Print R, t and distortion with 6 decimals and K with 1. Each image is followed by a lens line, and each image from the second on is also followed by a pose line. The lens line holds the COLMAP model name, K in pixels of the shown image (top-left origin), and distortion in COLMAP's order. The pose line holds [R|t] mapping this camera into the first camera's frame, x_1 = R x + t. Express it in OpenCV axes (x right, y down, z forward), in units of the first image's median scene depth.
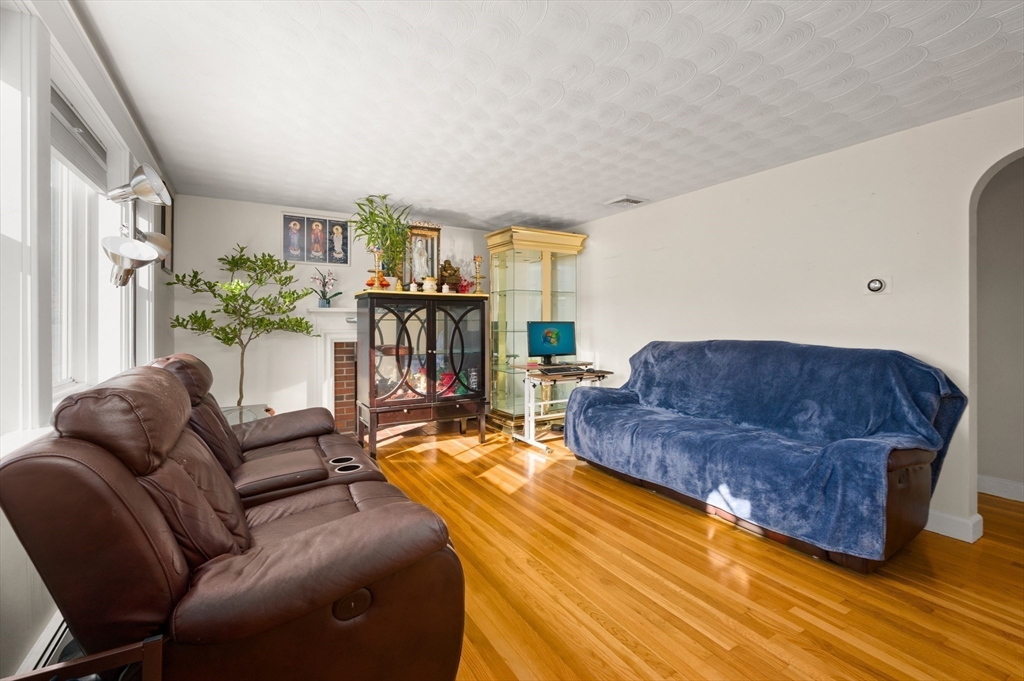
lens RADIAL K [[446.0, 0, 511.5], [0, 446.0, 328.8], [0, 0, 1]] dist [0.000631, -0.000064]
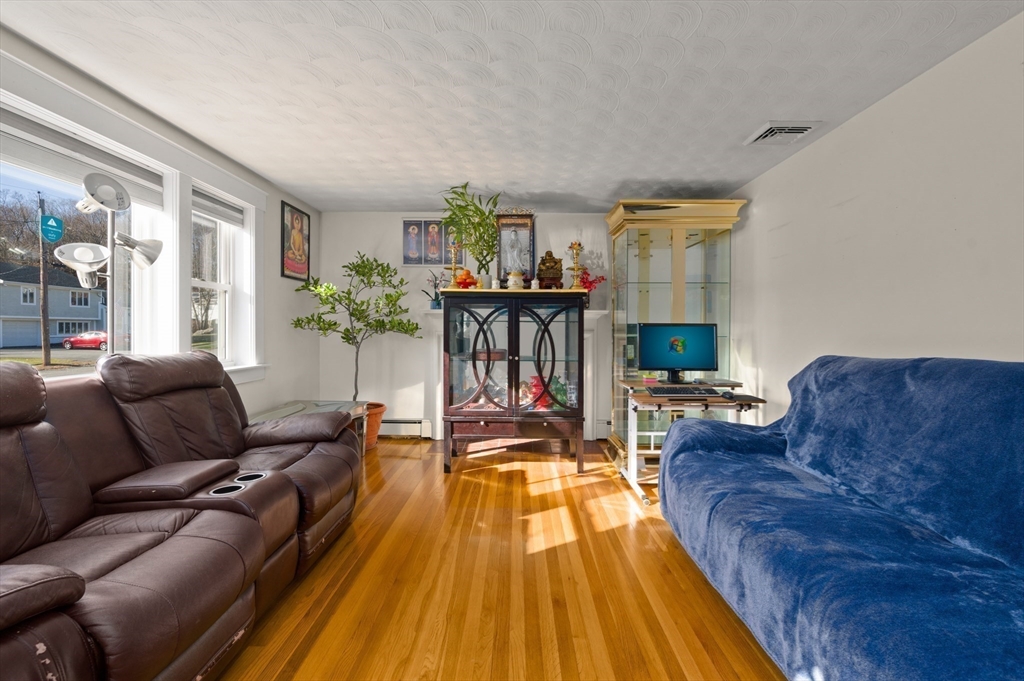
lens RADIAL K [[443.6, 0, 510.2], [0, 443.6, 334.7], [0, 0, 1]] dist [-0.001141, -0.000111]
pose [[0.855226, 0.013565, -0.518078, 0.258938], [-0.011201, 0.999908, 0.007691, -0.000296], [0.518135, -0.000775, 0.855299, 0.262584]]
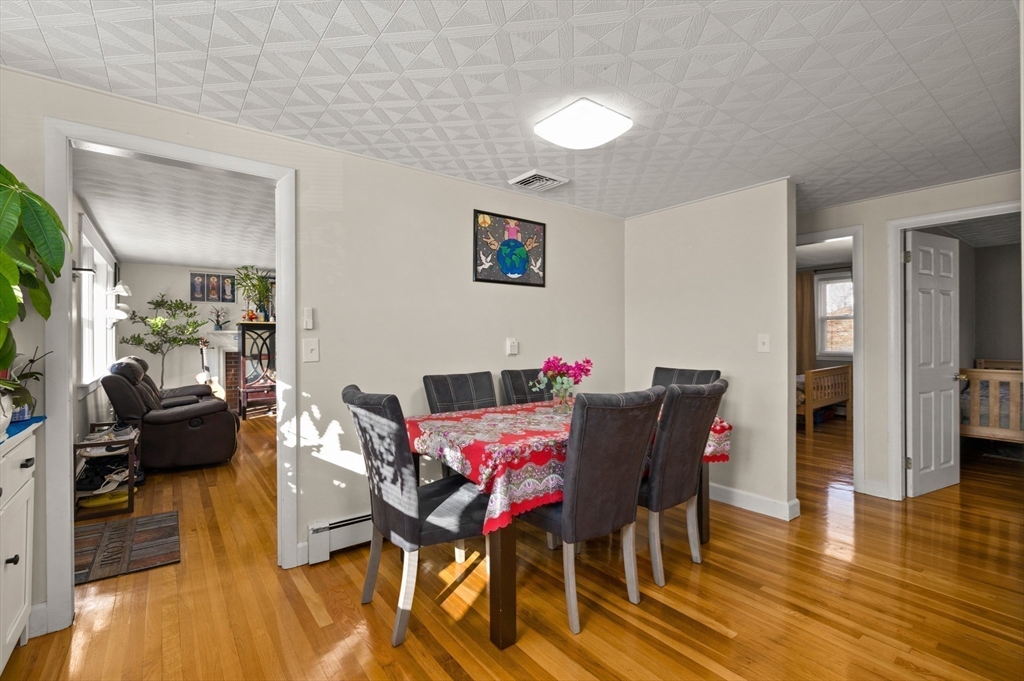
lens RADIAL K [[460.8, 0, 512.0], [0, 460.8, 340.5], [0, 0, 1]] dist [-0.000179, 0.000043]
pose [[0.995031, -0.000294, 0.099561, 0.512972], [0.000456, 0.999999, -0.001605, -0.009320], [-0.099561, 0.001642, 0.995030, -0.827308]]
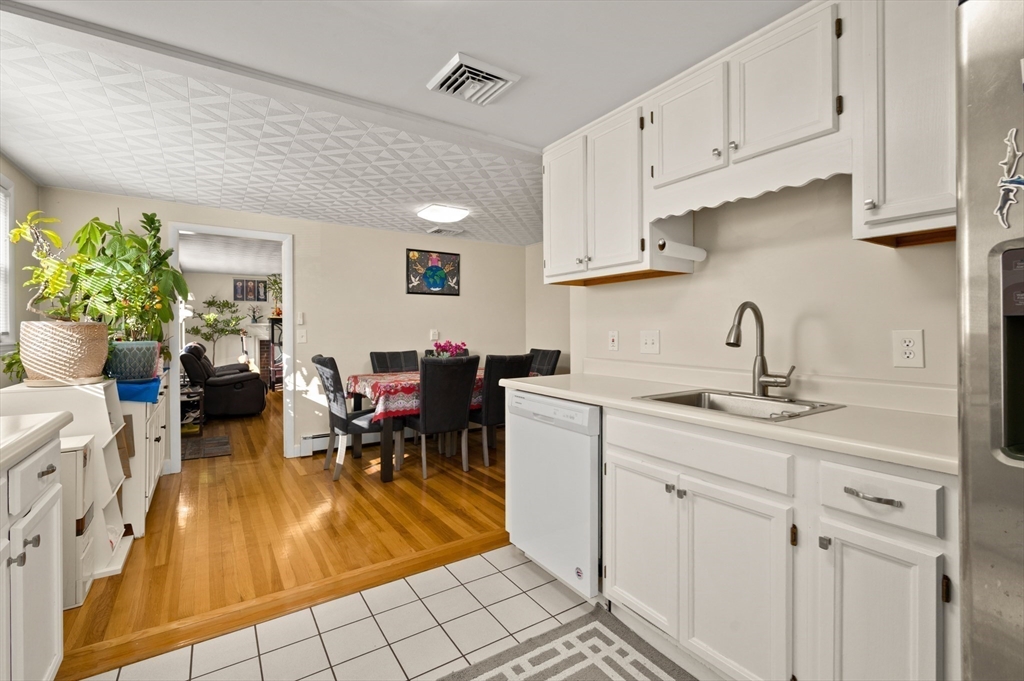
lens RADIAL K [[457.0, 0, 508.4], [0, 457.0, 334.2], [0, 0, 1]] dist [-0.001370, -0.000079]
pose [[0.999374, -0.000267, 0.035380, 0.754441], [0.000097, 0.999988, 0.004802, -0.007829], [-0.035381, -0.004796, 0.999362, -1.279649]]
